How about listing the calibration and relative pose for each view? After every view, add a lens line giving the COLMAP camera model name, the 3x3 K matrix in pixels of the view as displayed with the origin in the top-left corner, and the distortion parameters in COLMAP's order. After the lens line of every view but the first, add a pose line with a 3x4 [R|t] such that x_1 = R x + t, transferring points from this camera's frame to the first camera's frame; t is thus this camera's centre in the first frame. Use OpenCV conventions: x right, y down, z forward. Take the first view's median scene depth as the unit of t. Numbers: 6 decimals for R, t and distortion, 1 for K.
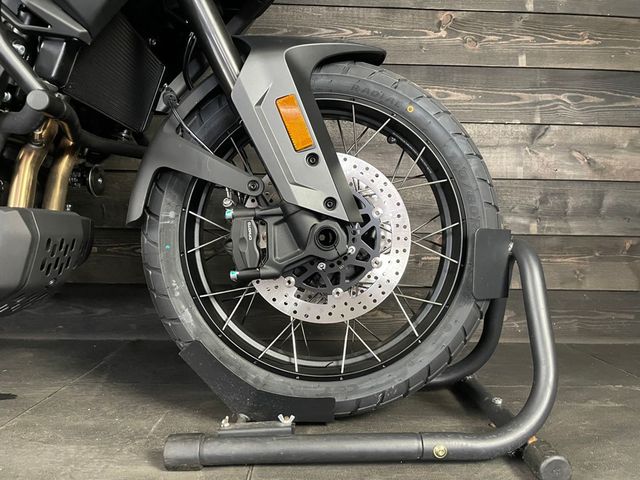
lens RADIAL K [[489.8, 0, 331.5], [0, 489.8, 235.0], [0, 0, 1]] dist [0.086428, -0.116710]
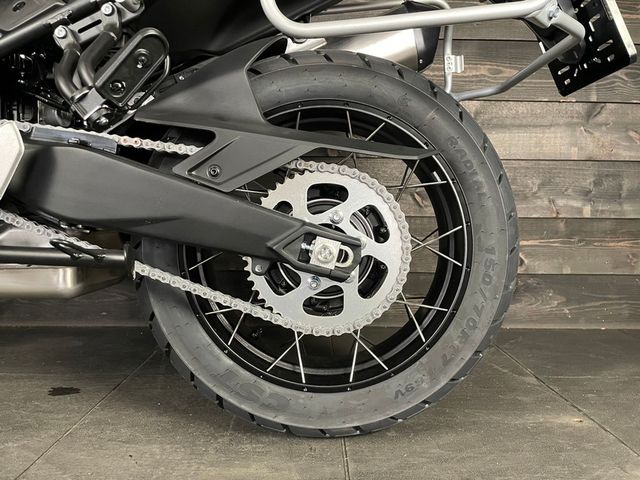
lens RADIAL K [[489.8, 0, 331.2], [0, 489.8, 238.2], [0, 0, 1]] dist [0.086428, -0.116710]
pose [[0.999982, -0.002923, -0.005151, -0.154647], [0.003203, 0.998471, 0.055191, -0.029781], [0.004981, -0.055207, 0.998463, 0.048374]]
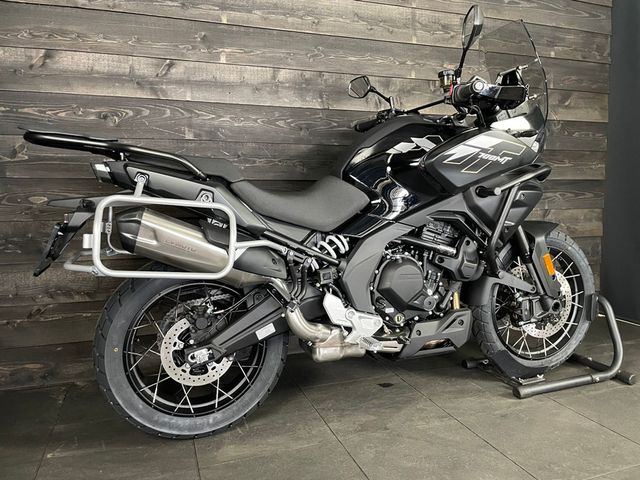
lens RADIAL K [[489.8, 0, 328.6], [0, 489.8, 235.9], [0, 0, 1]] dist [0.086428, -0.116710]
pose [[0.950069, -0.049724, 0.308054, -1.723769], [0.024255, 0.996003, 0.085963, -0.550335], [-0.311097, -0.074199, 0.947477, -0.962234]]
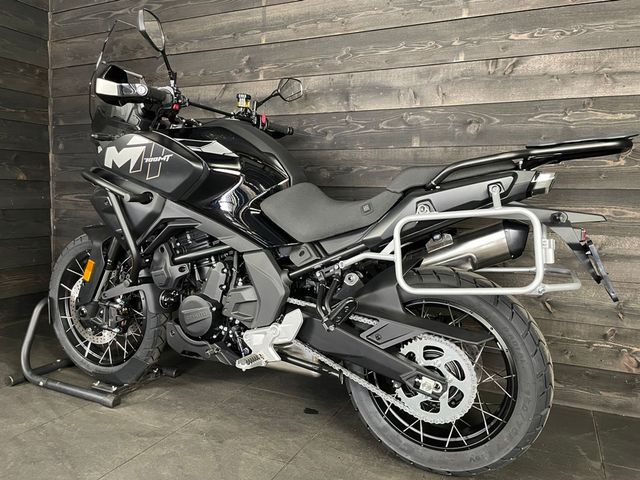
lens RADIAL K [[489.8, 0, 325.8], [0, 489.8, 237.3], [0, 0, 1]] dist [0.086428, -0.116710]
pose [[0.896879, 0.042467, -0.440232, 0.215379], [-0.012111, 0.997364, 0.071538, -0.542270], [0.442110, -0.058830, 0.895029, -0.717921]]
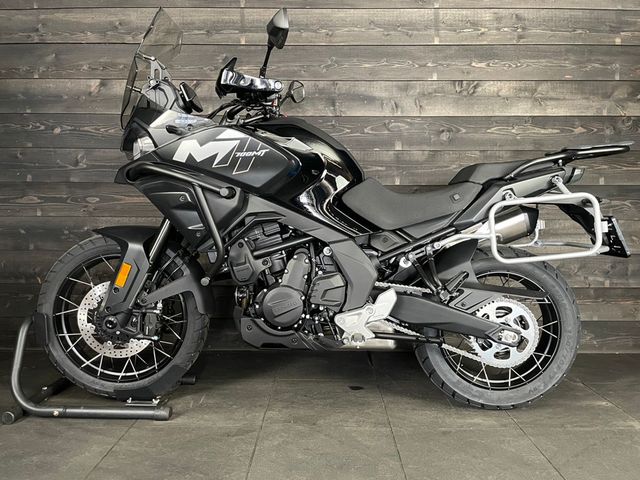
lens RADIAL K [[489.8, 0, 325.6], [0, 489.8, 236.6], [0, 0, 1]] dist [0.086428, -0.116710]
pose [[0.999360, -0.008220, -0.034802, -0.824847], [0.010092, 0.998492, 0.053968, -0.479076], [0.034306, -0.054284, 0.997936, -1.179080]]
